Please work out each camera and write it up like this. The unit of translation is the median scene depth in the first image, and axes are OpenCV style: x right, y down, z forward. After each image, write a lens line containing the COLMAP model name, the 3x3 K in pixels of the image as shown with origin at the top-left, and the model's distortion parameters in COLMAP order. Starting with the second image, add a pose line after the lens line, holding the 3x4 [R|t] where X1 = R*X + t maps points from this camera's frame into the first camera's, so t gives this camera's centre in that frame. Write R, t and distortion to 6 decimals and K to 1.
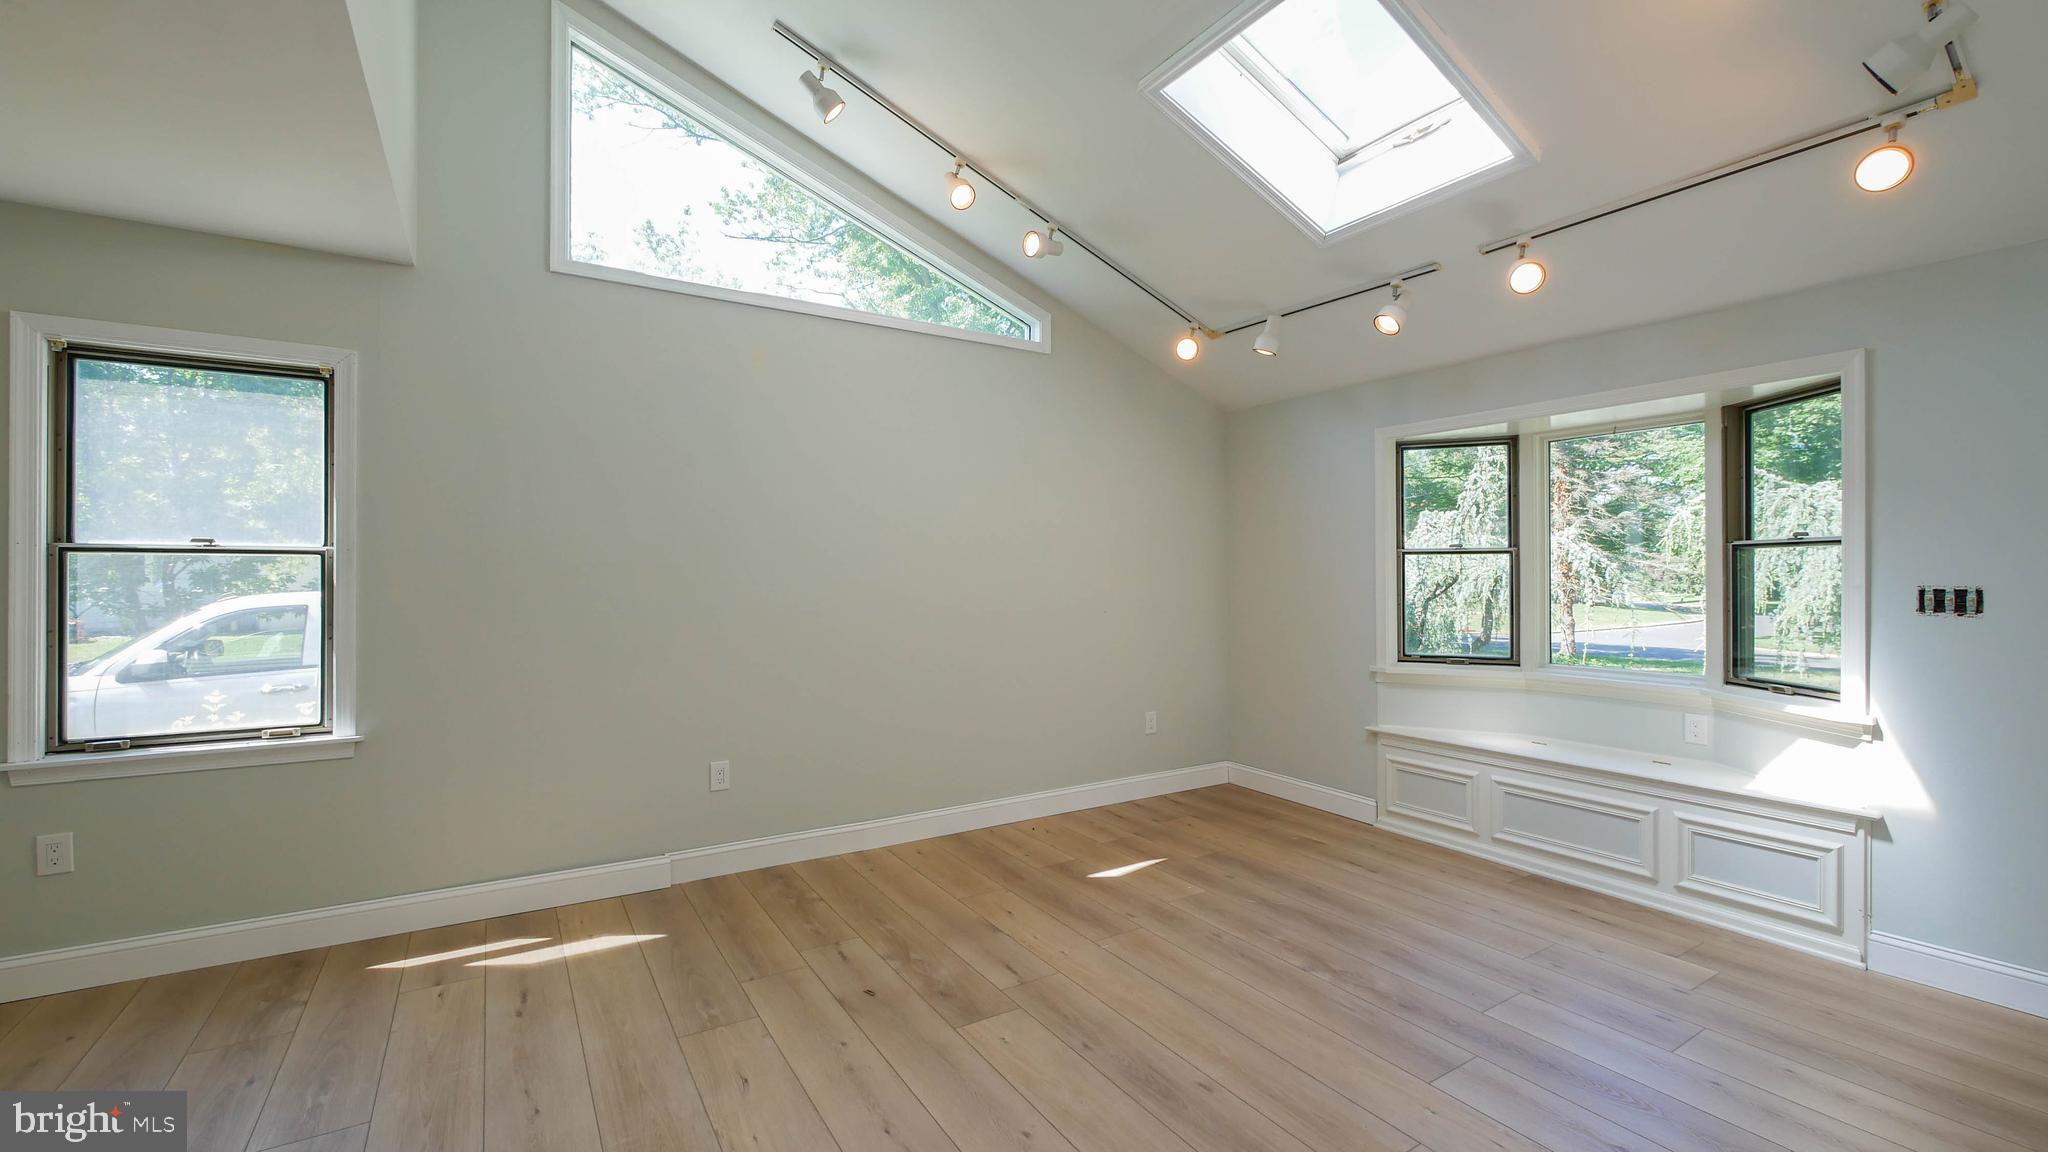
lens RADIAL K [[843.0, 0, 1017.5], [0, 843.0, 574.8], [0, 0, 1]] dist [-0.013296, 0.003787]
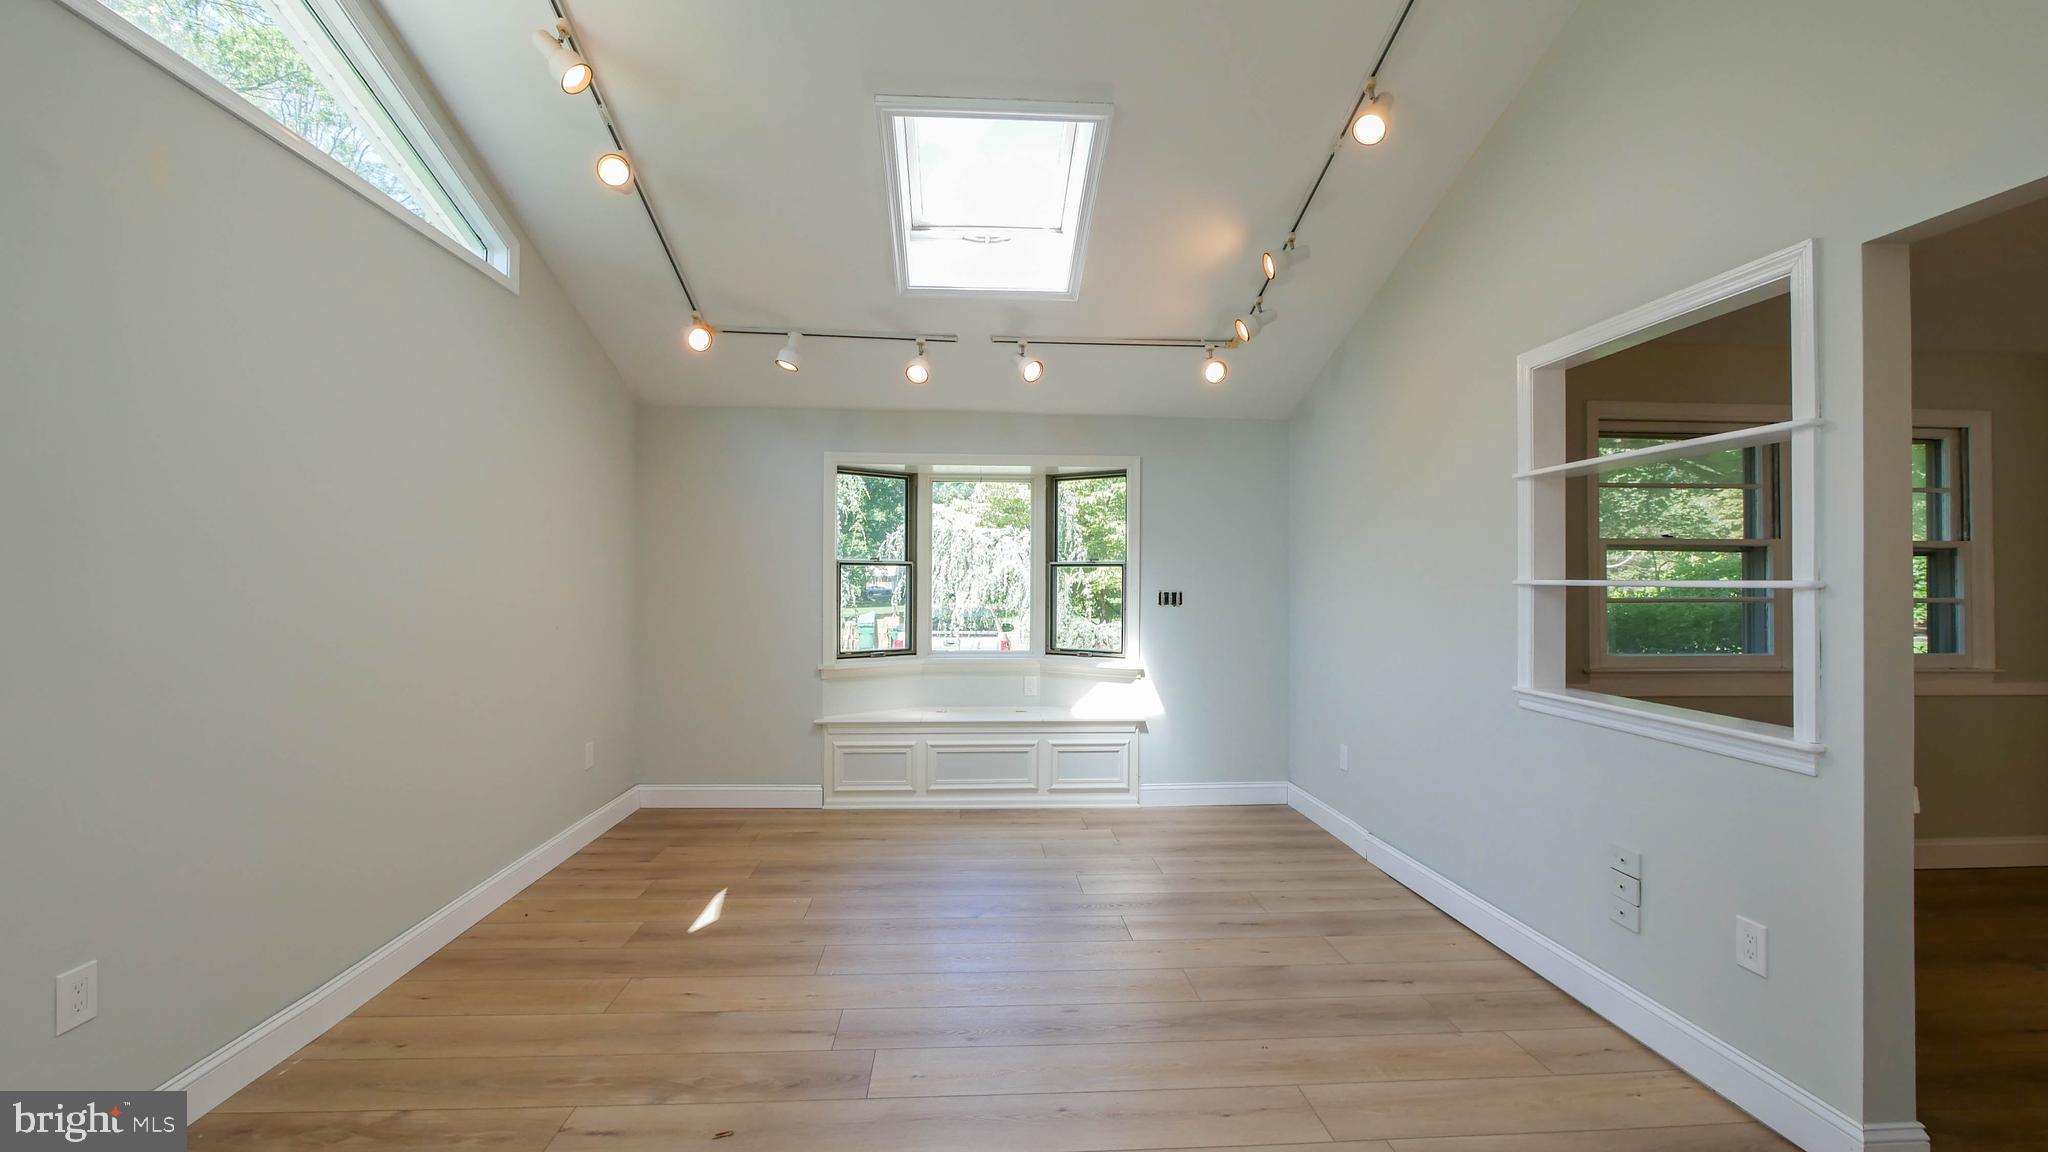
lens RADIAL K [[843.0, 0, 1017.5], [0, 843.0, 574.8], [0, 0, 1]] dist [-0.013296, 0.003787]
pose [[0.473002, 0.009831, 0.881006, -0.550271], [-0.006760, 0.999949, -0.007529, -0.004182], [-0.881035, -0.002394, 0.473044, 0.310882]]
